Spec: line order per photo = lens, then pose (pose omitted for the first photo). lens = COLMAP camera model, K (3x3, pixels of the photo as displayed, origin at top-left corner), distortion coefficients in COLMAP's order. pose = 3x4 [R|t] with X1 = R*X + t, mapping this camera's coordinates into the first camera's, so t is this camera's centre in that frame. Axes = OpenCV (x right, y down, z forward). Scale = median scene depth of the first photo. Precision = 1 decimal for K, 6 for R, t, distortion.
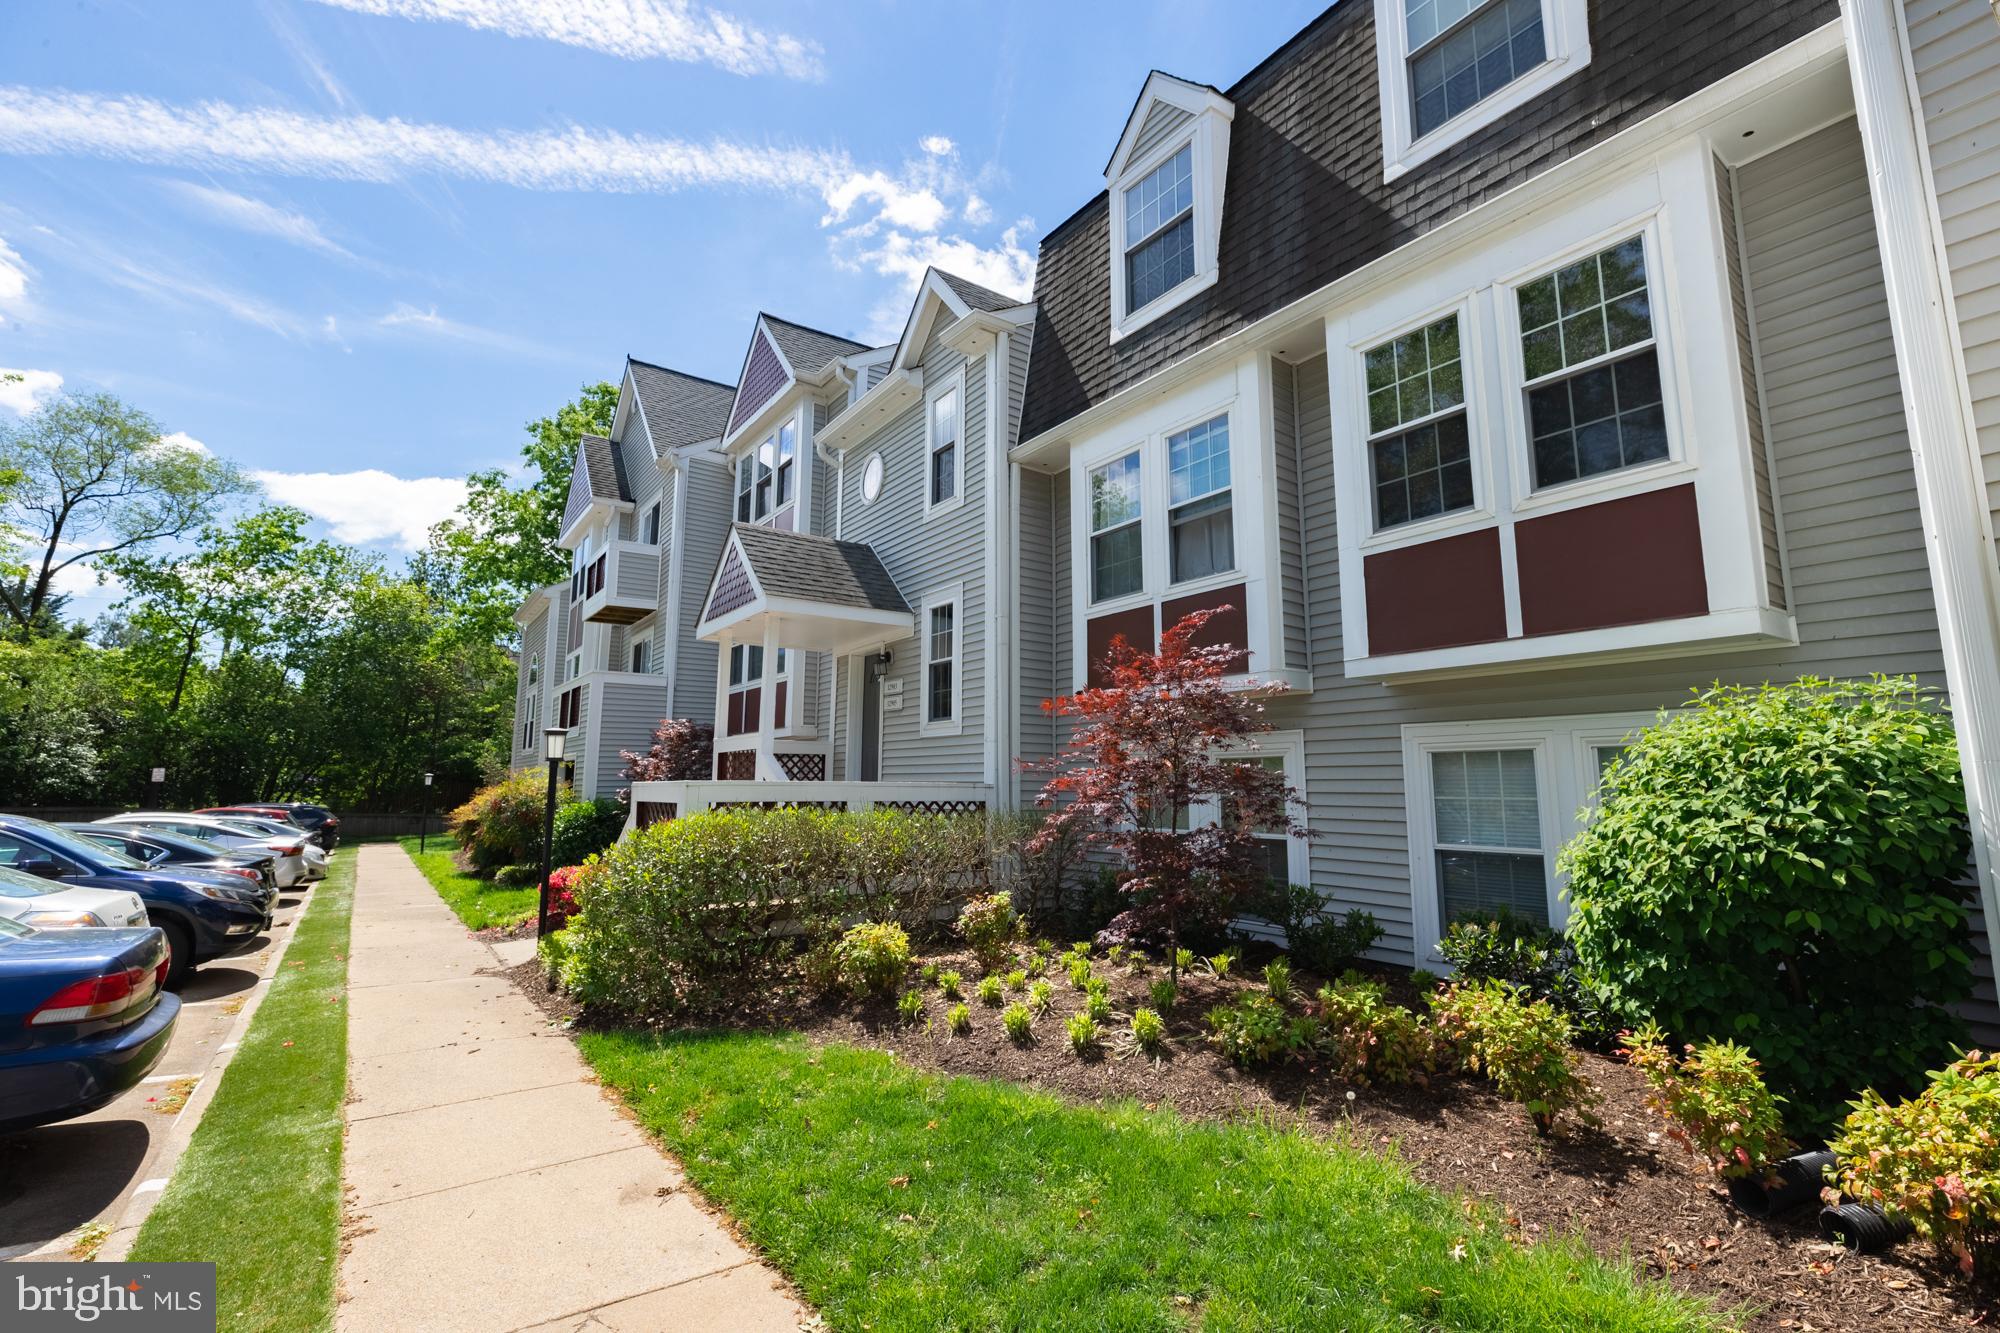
lens RADIAL K [[908.6, 0, 999.4], [0, 908.6, 657.8], [0, 0, 1]] dist [0.009077, 0.000452]
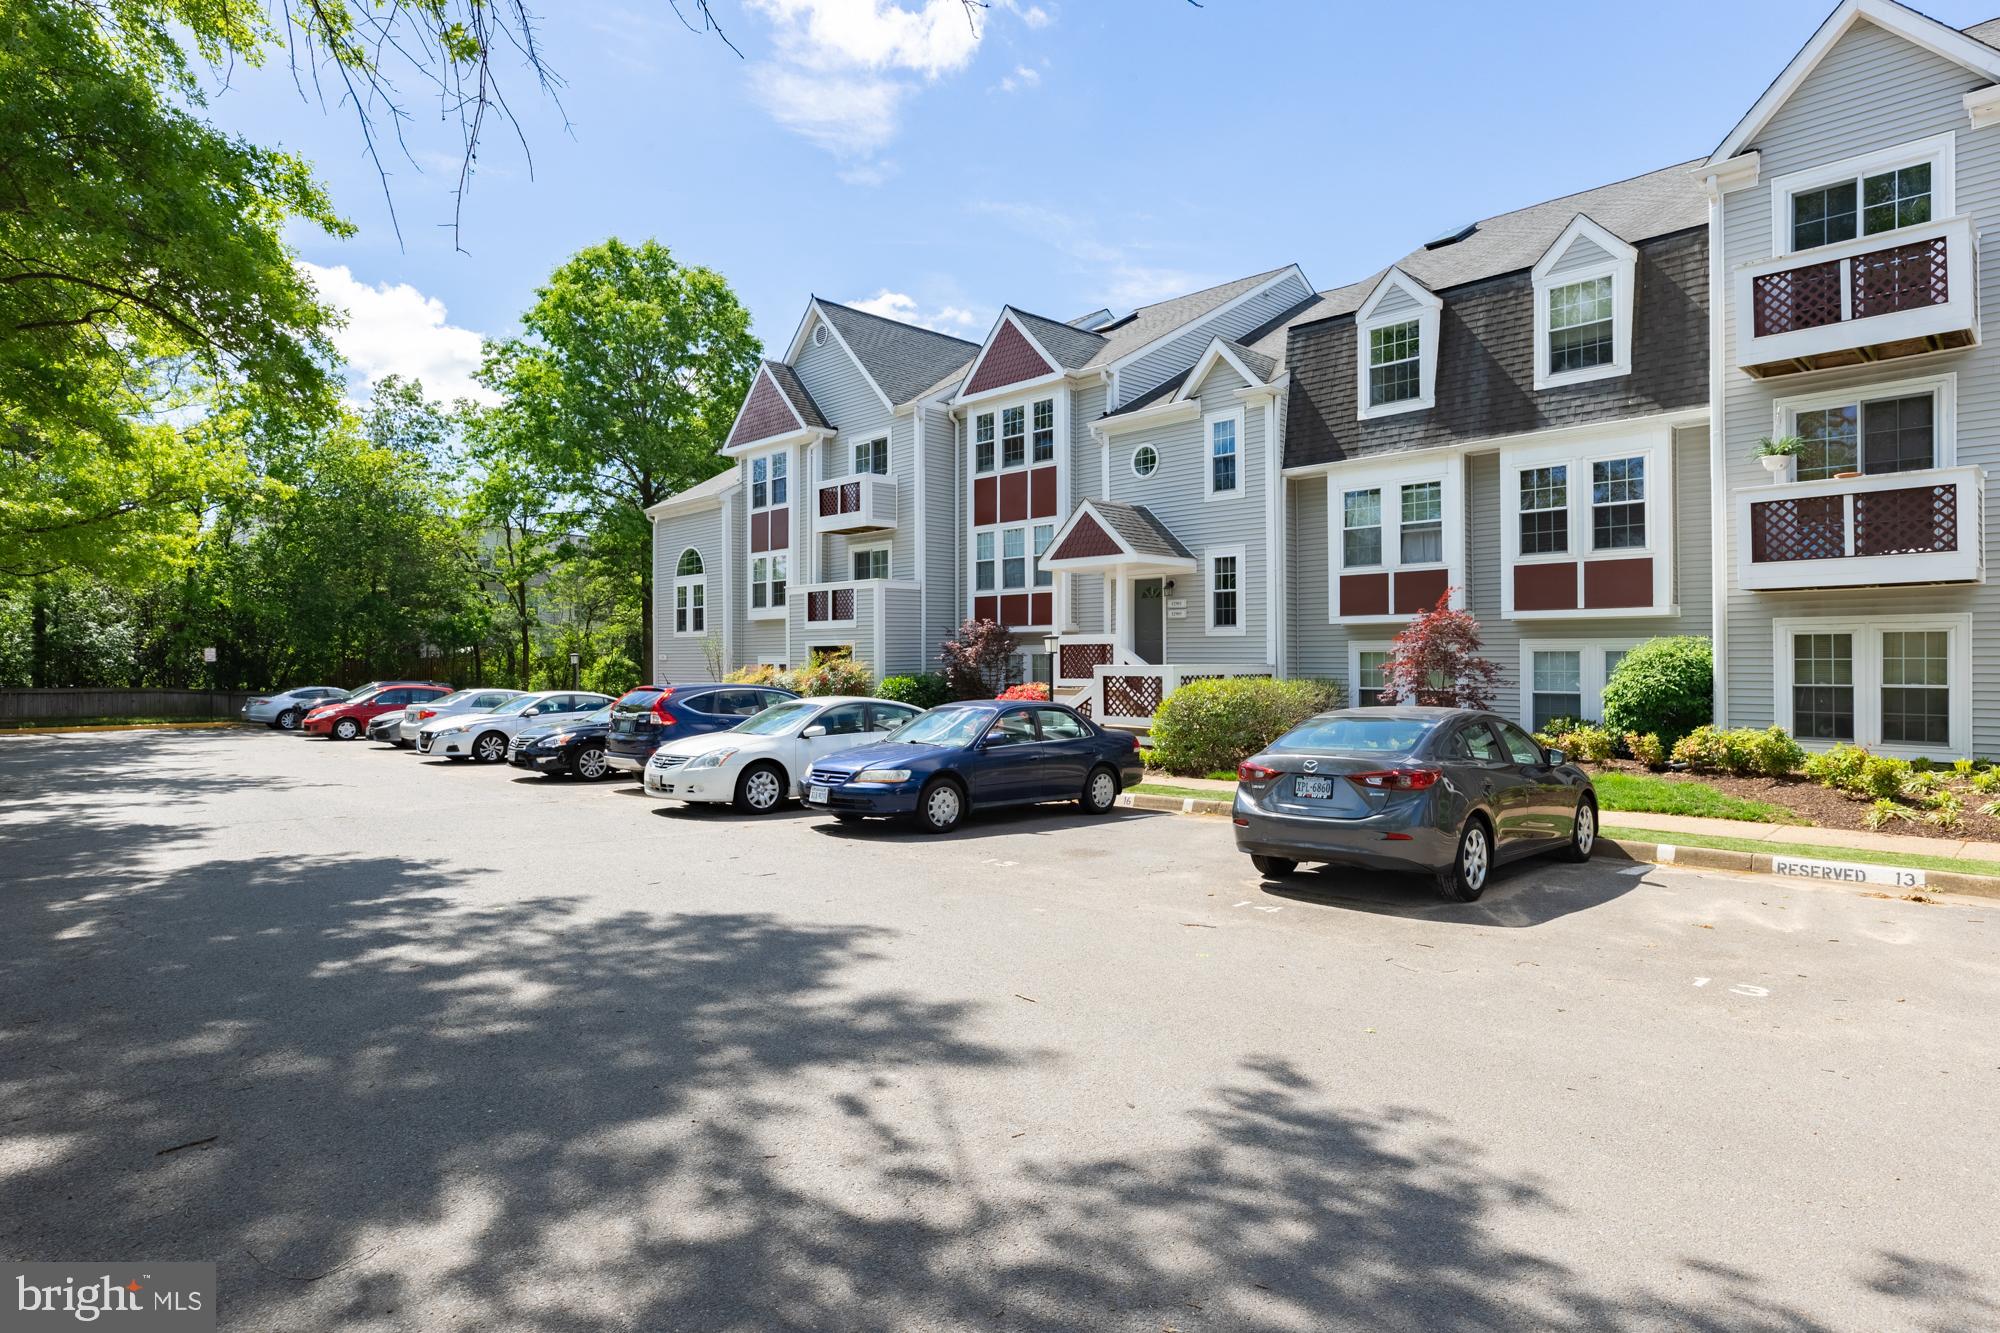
lens RADIAL K [[1110.1, 0, 996.7], [0, 1110.1, 664.8], [0, 0, 1]] dist [0.026613, -0.002259]
pose [[0.984897, -0.010964, 0.172791, -1.323514], [-0.015610, 0.988306, 0.151685, -0.263664], [-0.172434, -0.152091, 0.973208, -1.488571]]
